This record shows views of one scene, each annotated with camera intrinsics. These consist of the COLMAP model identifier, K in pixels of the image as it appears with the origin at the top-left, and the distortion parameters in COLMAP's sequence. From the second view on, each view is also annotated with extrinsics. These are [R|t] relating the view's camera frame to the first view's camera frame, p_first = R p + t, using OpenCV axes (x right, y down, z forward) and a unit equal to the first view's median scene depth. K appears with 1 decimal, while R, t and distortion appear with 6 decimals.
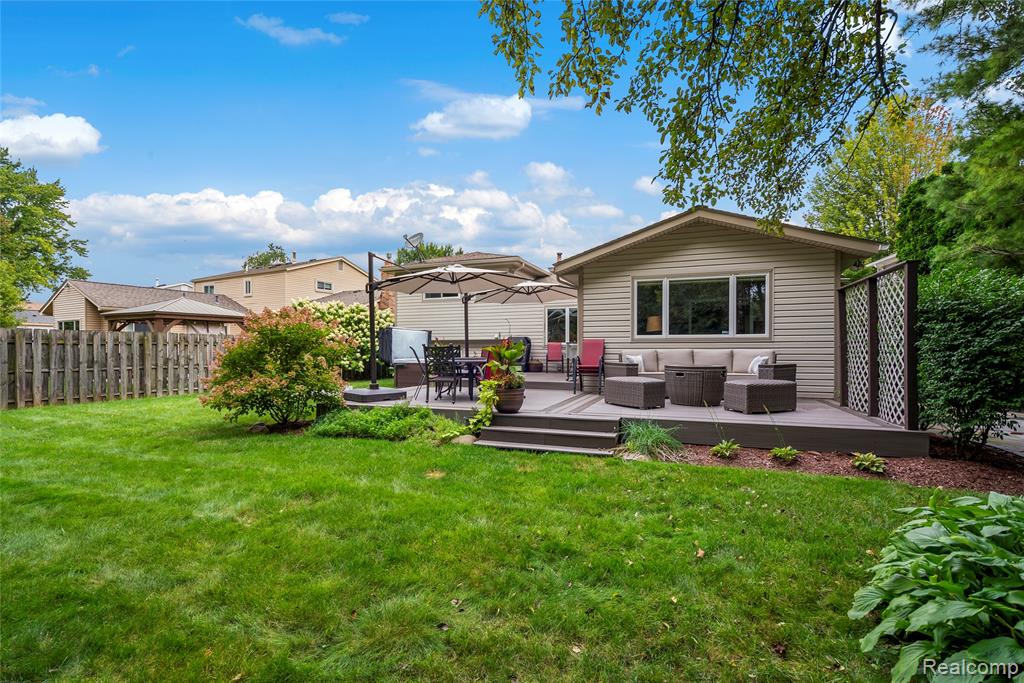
lens RADIAL K [[467.4, 0, 511.5], [0, 467.4, 353.5], [0, 0, 1]] dist [-0.002202, -0.000065]
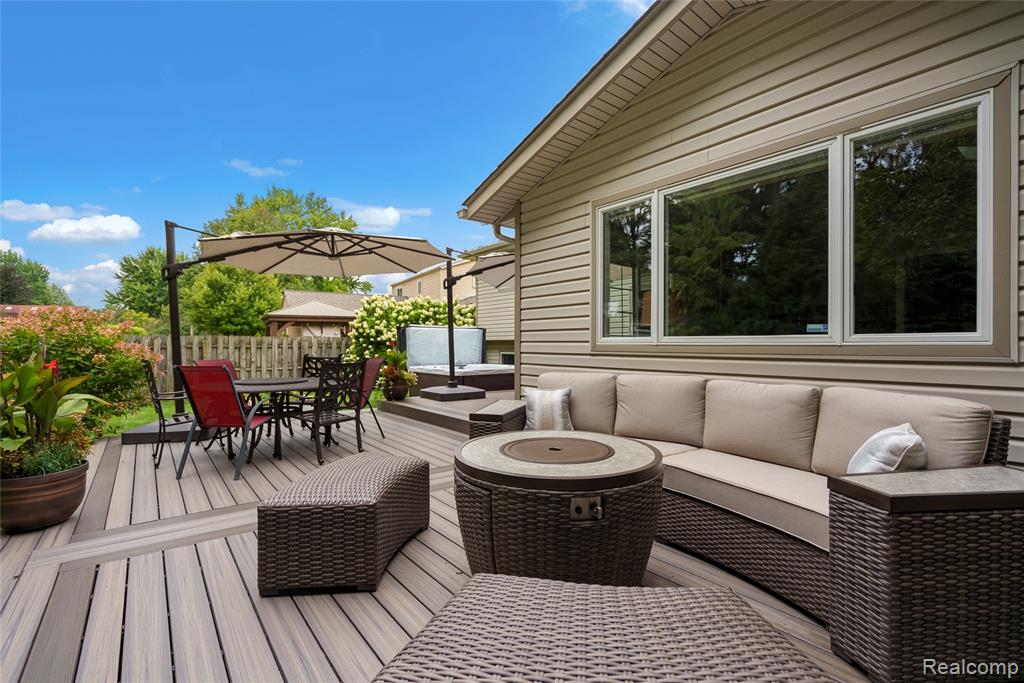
lens RADIAL K [[466.0, 0, 512.8], [0, 466.0, 346.0], [0, 0, 1]] dist [-0.001562, -0.000031]
pose [[0.857712, 0.002517, -0.514125, 0.409480], [-0.004313, 0.999988, -0.002301, -0.029353], [0.514113, 0.004191, 0.857712, 0.580323]]
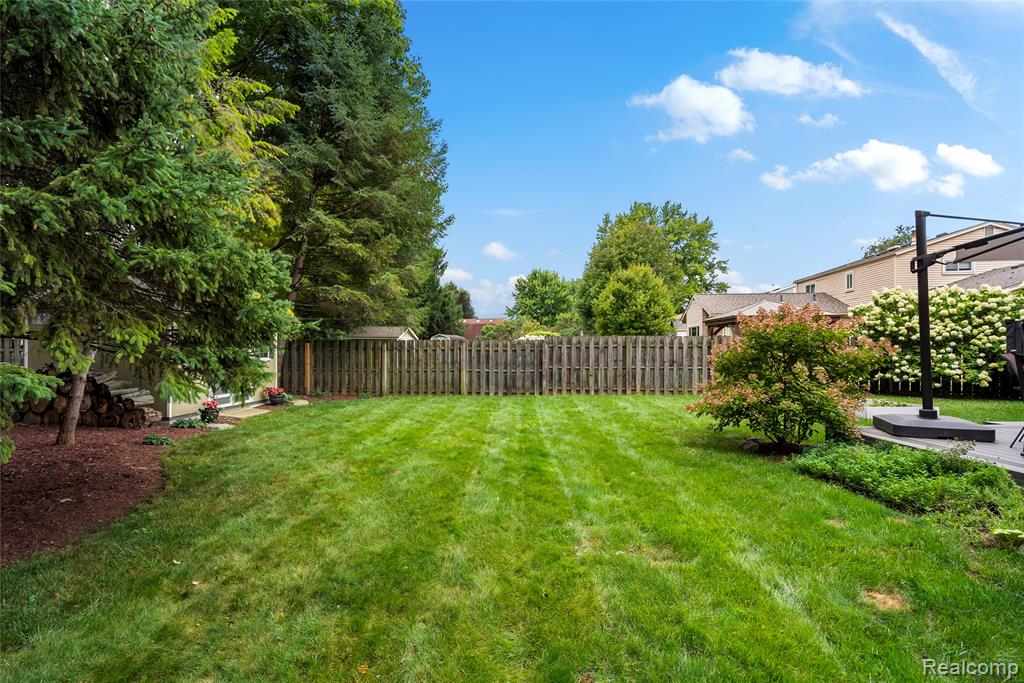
lens RADIAL K [[462.9, 0, 513.6], [0, 462.9, 349.2], [0, 0, 1]] dist [-0.000307, -0.000015]
pose [[0.366179, 0.005029, -0.930531, 0.081478], [-0.011686, 0.999931, 0.000806, -0.011819], [0.930471, 0.010579, 0.366213, 0.193589]]
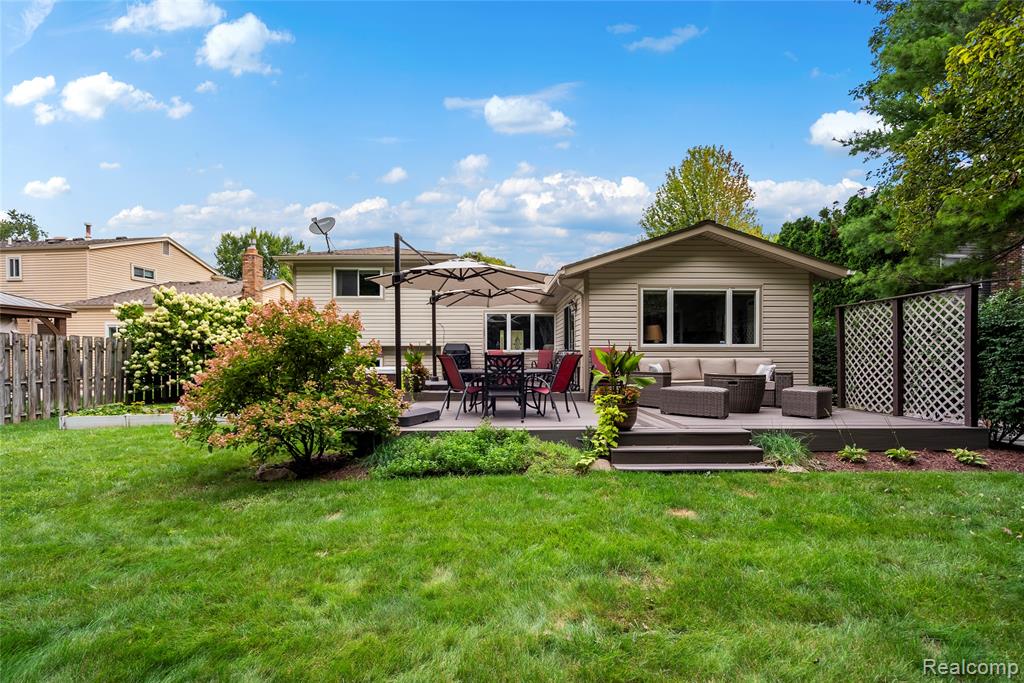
lens RADIAL K [[472.5, 0, 510.2], [0, 472.5, 360.8], [0, 0, 1]] dist [-0.000231, 0.000253]
pose [[0.929343, -0.002030, 0.369211, -0.360055], [0.001535, 0.999997, 0.001634, -0.004694], [-0.369214, -0.000952, 0.929344, 0.164444]]
